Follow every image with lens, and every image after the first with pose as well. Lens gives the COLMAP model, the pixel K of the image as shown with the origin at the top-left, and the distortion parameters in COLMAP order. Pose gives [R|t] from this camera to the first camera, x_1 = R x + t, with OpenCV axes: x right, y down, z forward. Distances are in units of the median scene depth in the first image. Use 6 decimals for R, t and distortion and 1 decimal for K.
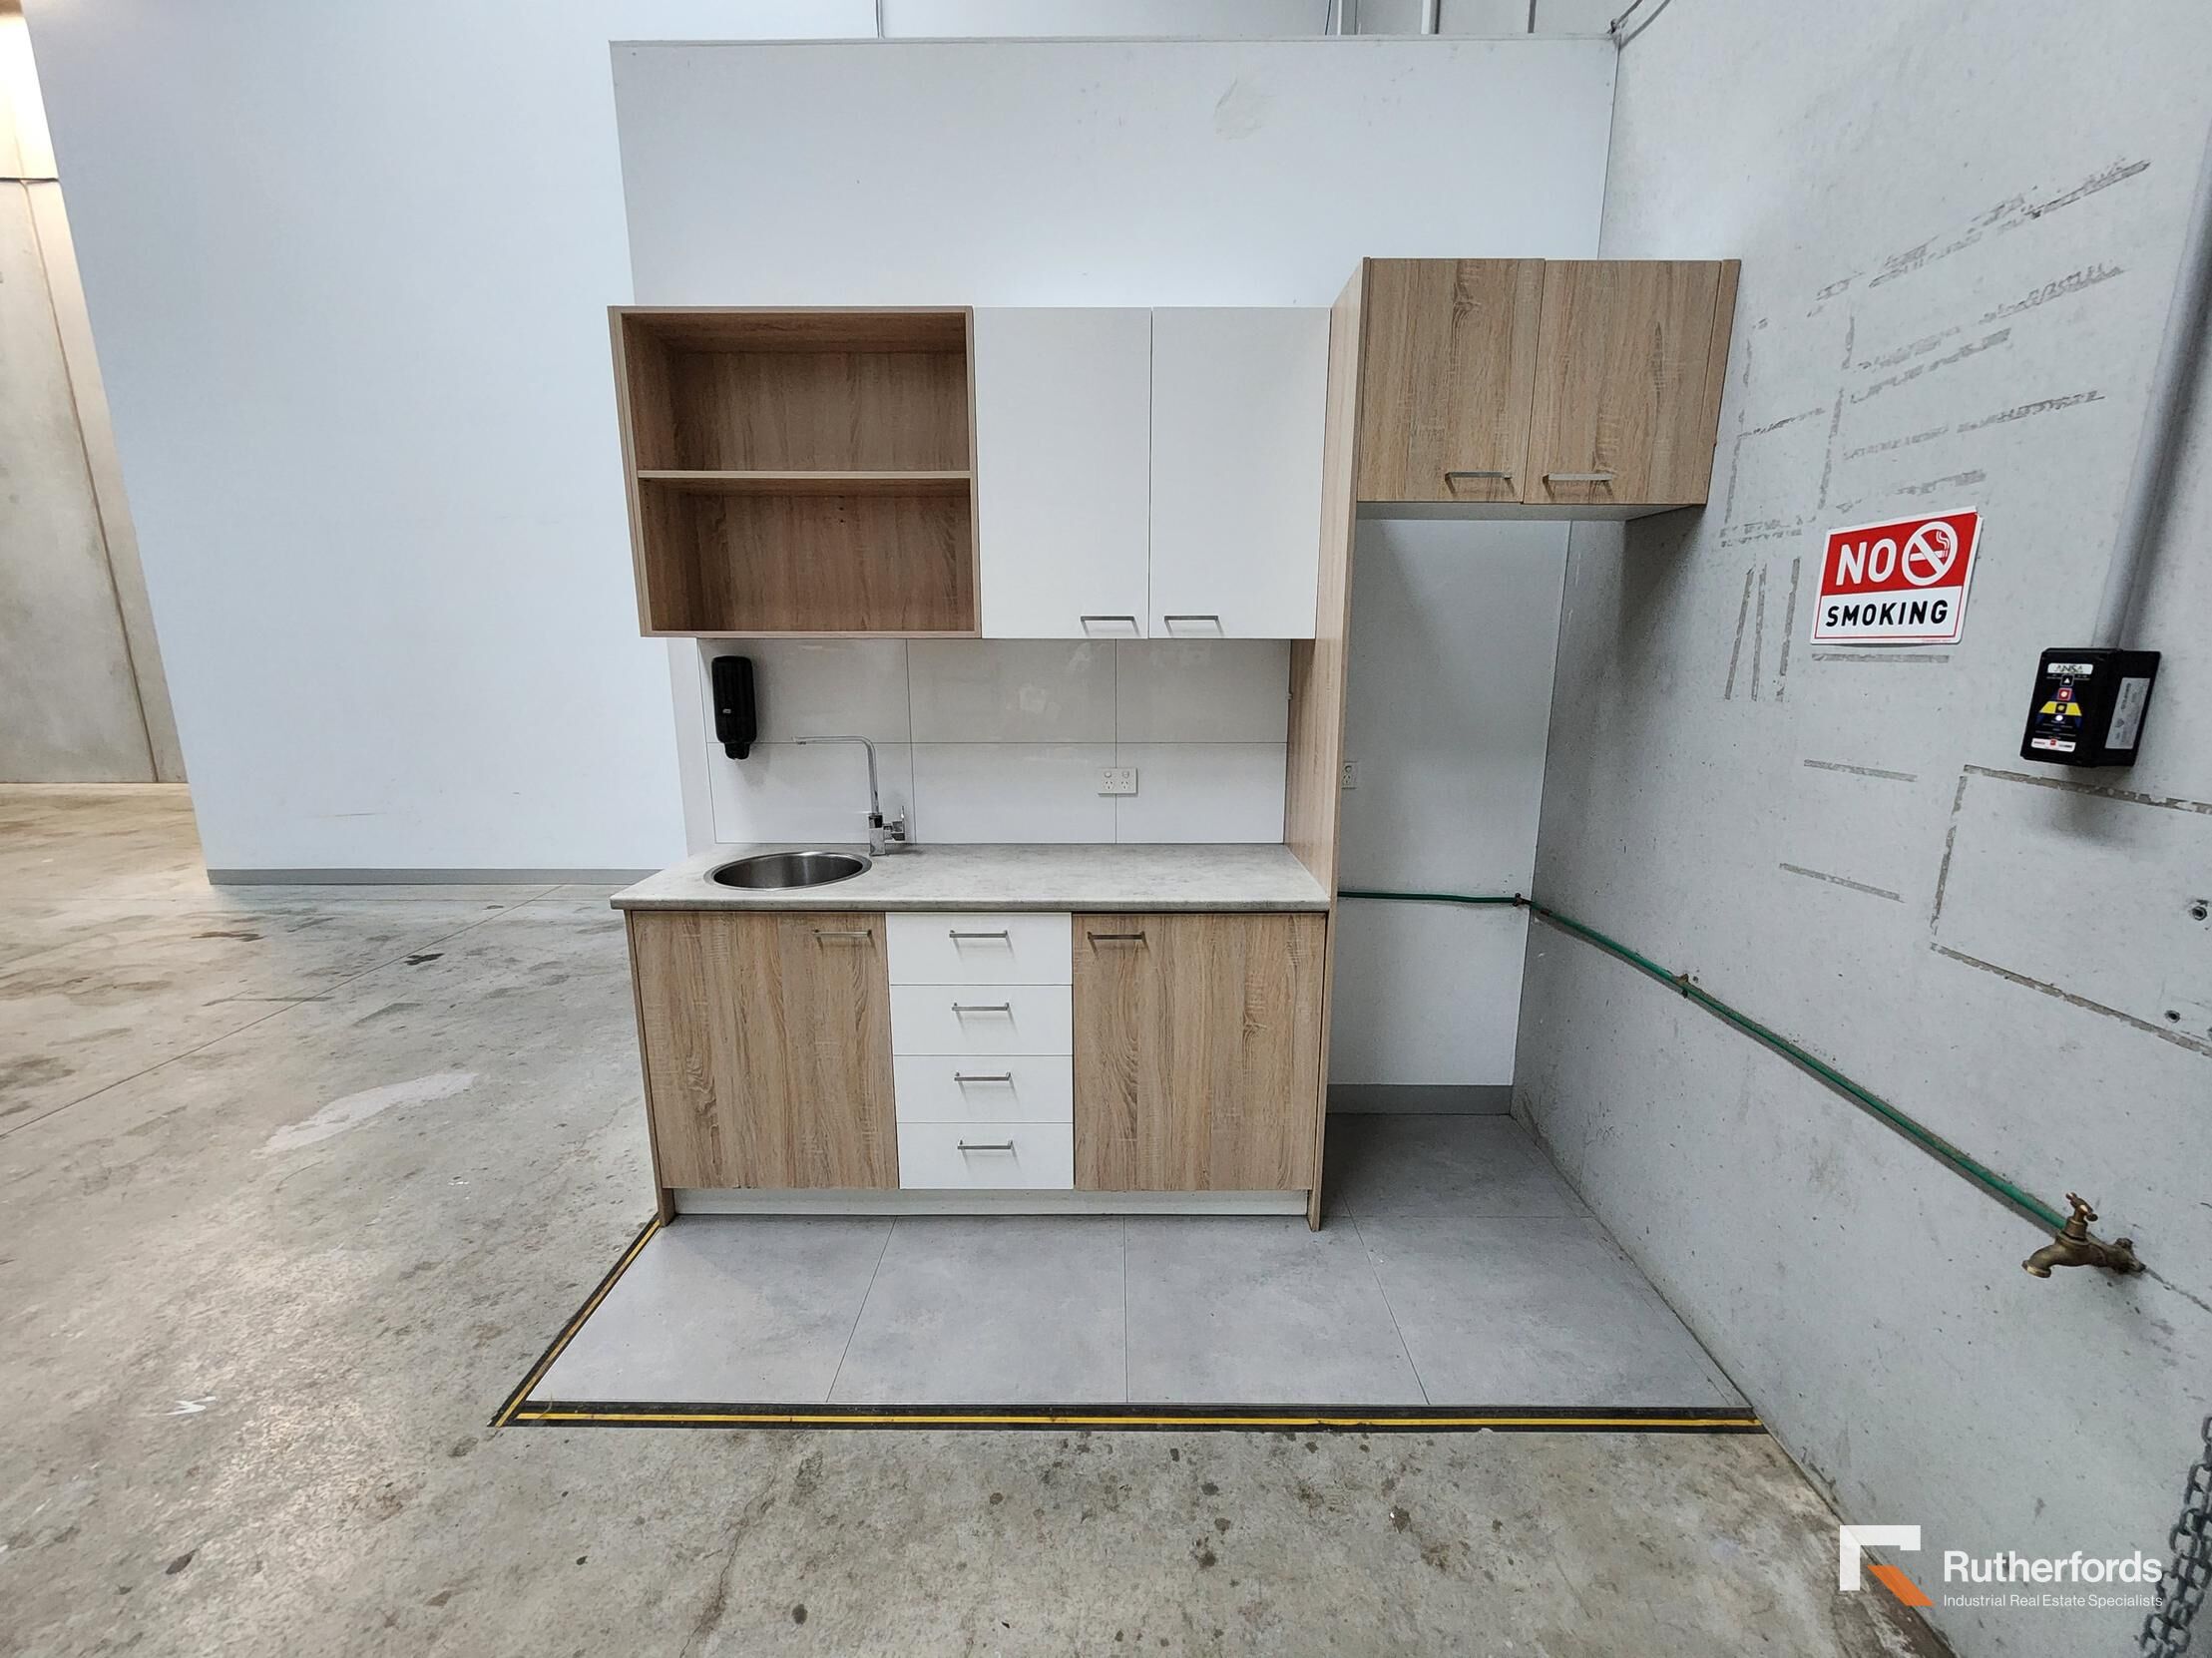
lens RADIAL K [[903.8, 0, 1110.1], [0, 903.8, 834.6], [0, 0, 1]] dist [-0.002217, 0.000278]
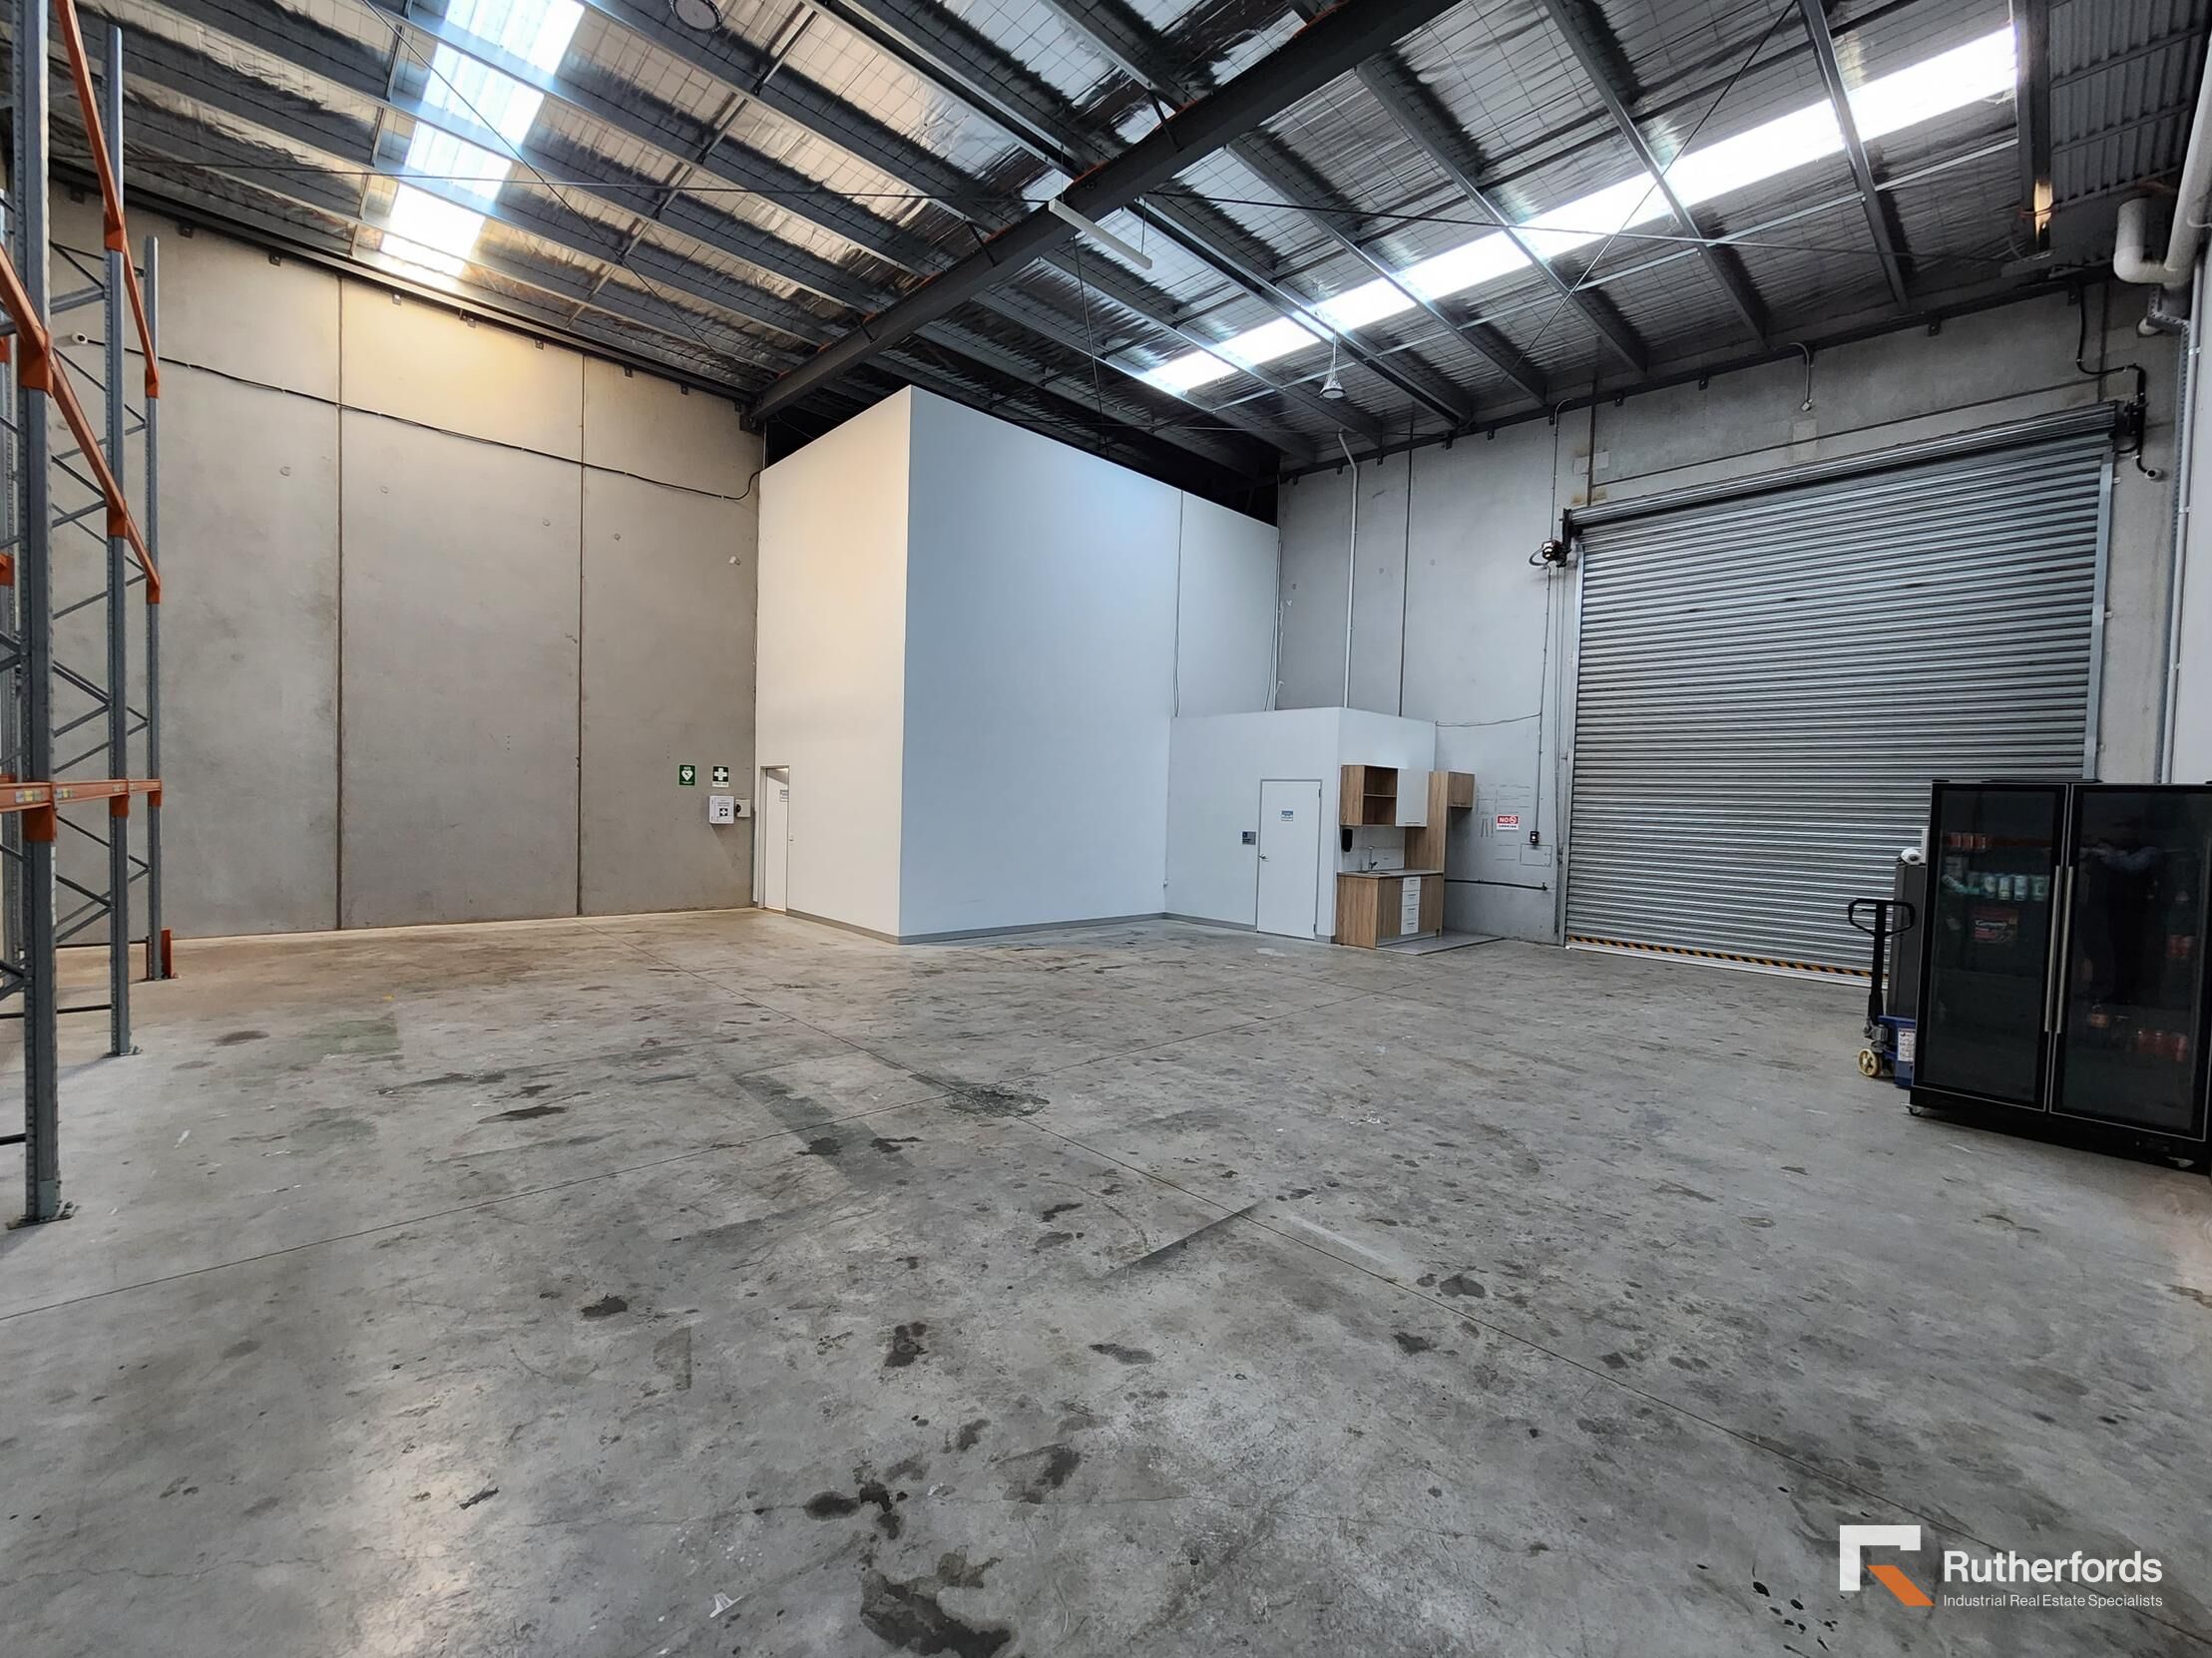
lens RADIAL K [[903.8, 0, 1110.1], [0, 903.8, 834.6], [0, 0, 1]] dist [-0.002217, 0.000278]
pose [[0.717283, -0.002680, 0.696777, -4.916490], [0.115980, 0.986502, -0.115599, 0.242093], [-0.687062, 0.163729, 0.707912, -1.536908]]
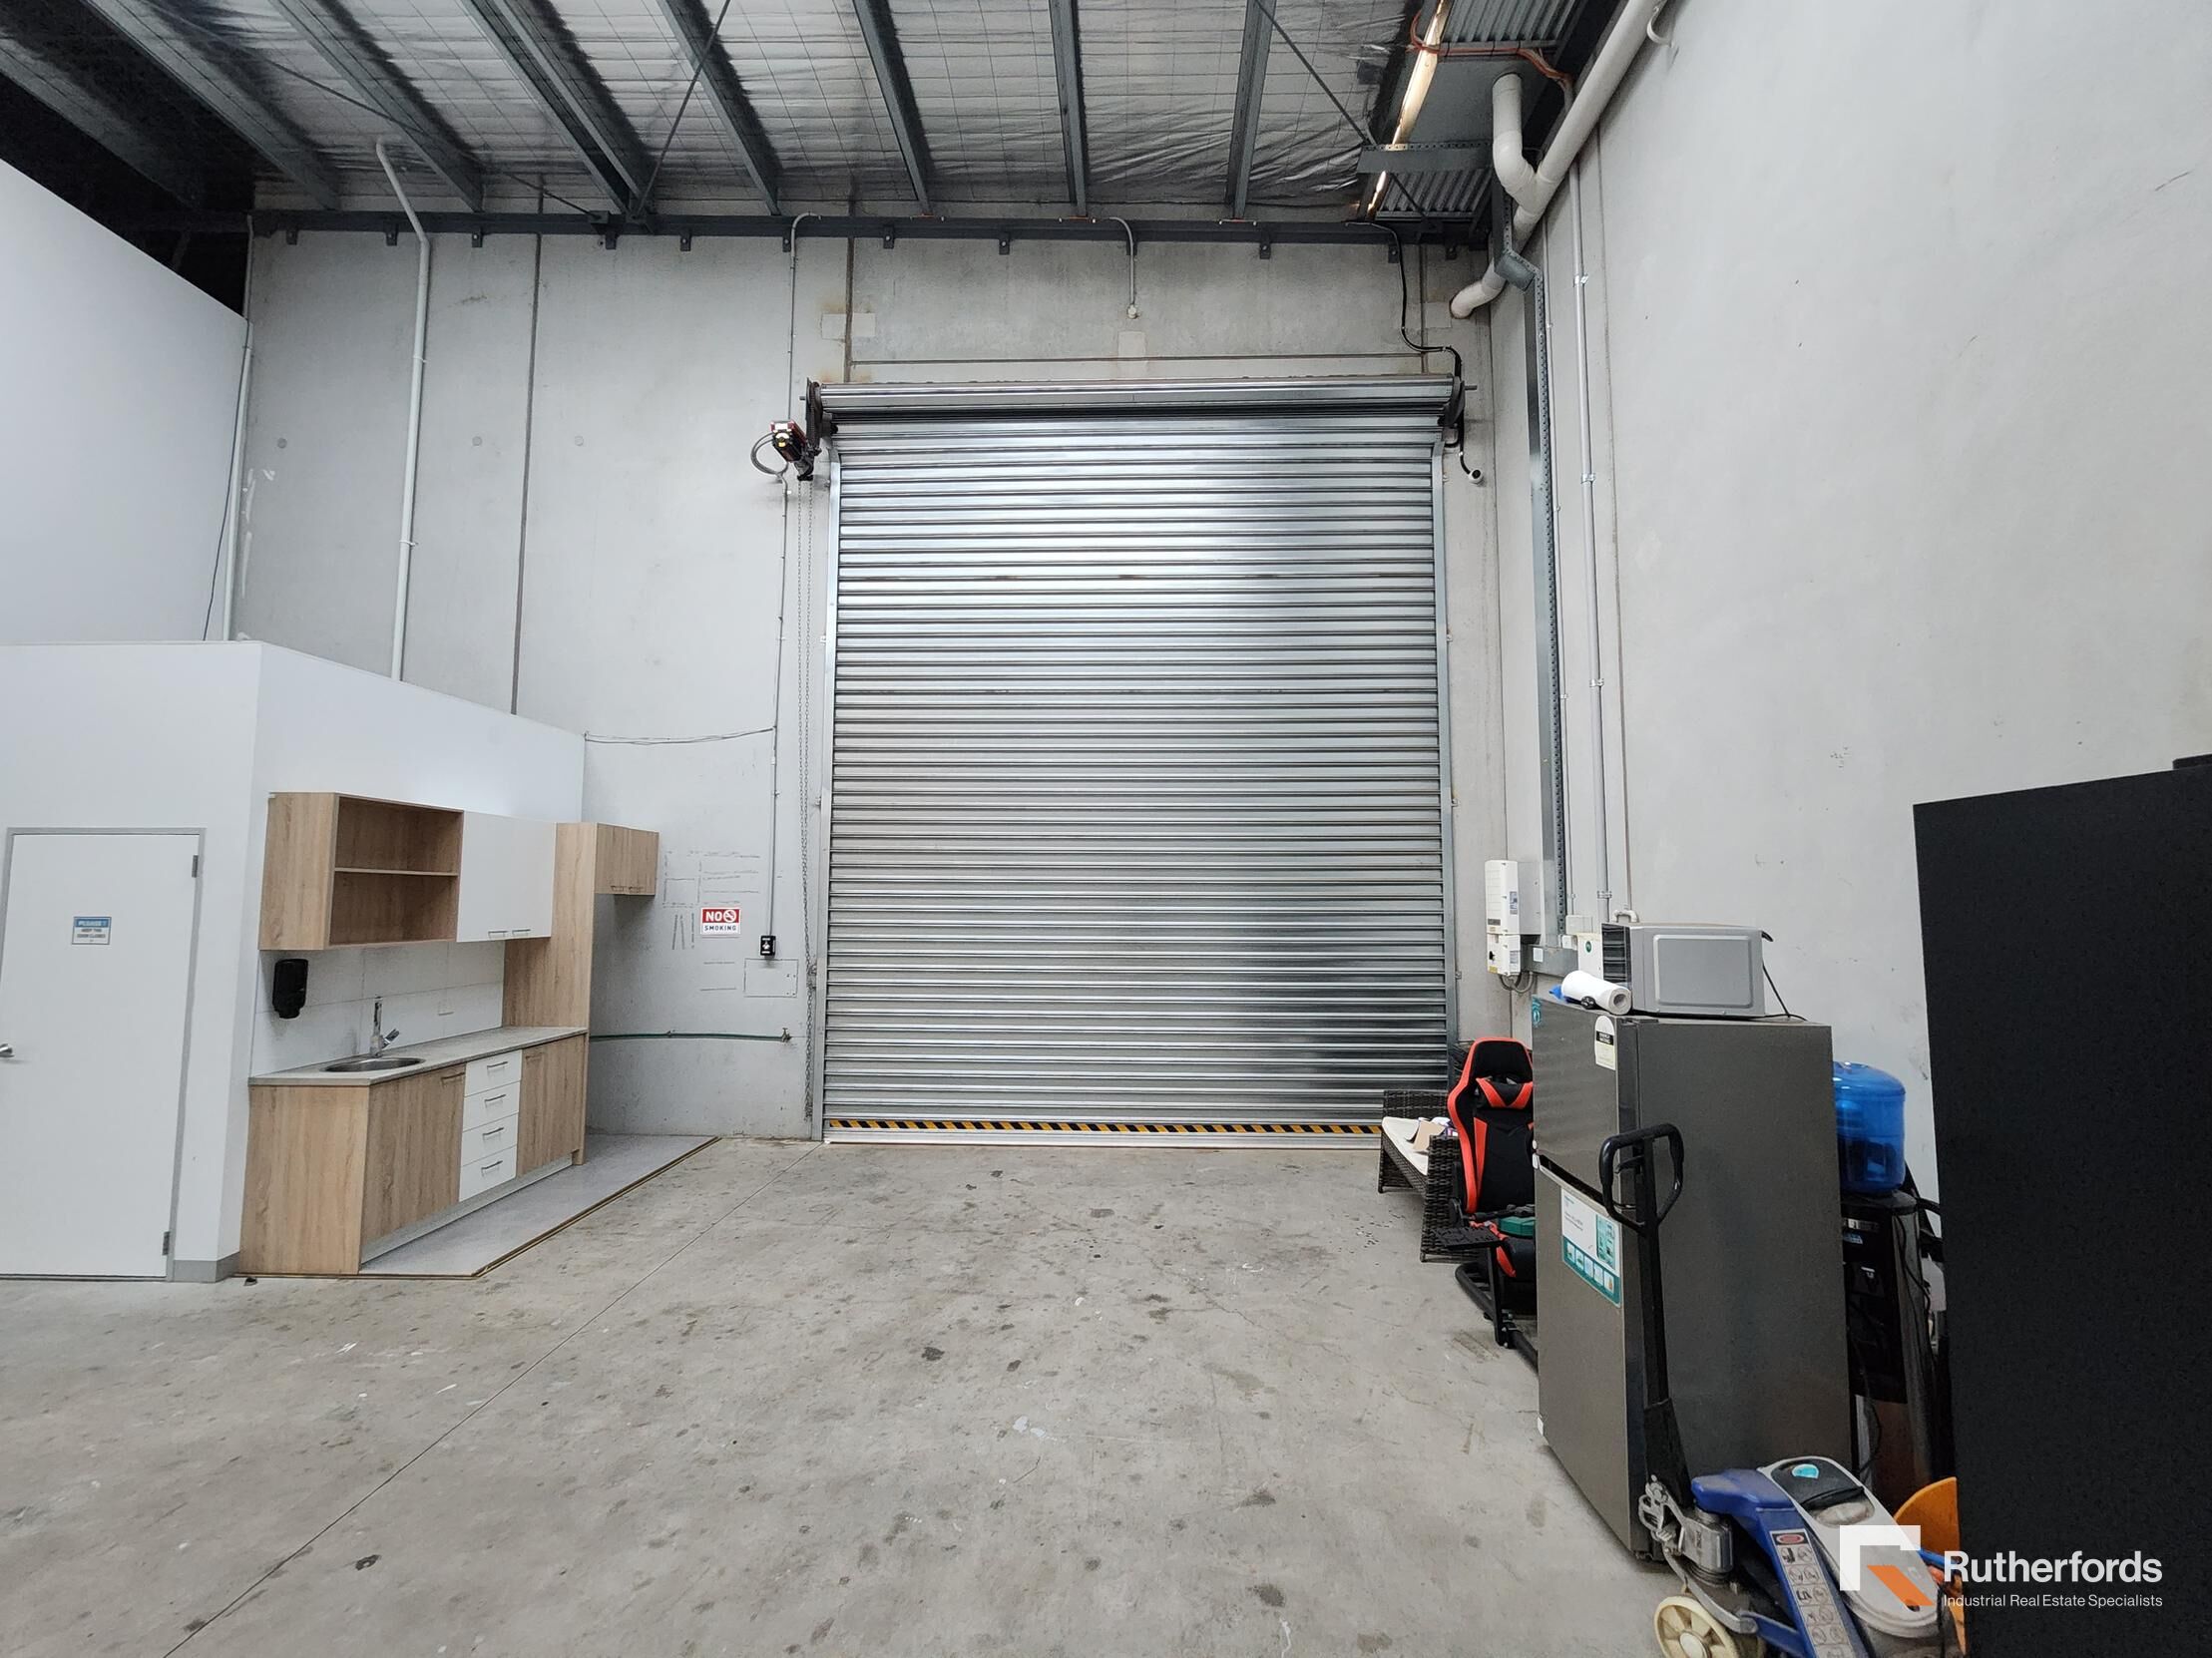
lens RADIAL K [[903.8, 0, 1110.1], [0, 903.8, 834.6], [0, 0, 1]] dist [-0.002217, 0.000278]
pose [[0.022231, 0.072985, 0.997085, -2.374073], [0.205954, 0.975605, -0.076005, 0.030690], [-0.978309, 0.207044, 0.006657, -0.678081]]
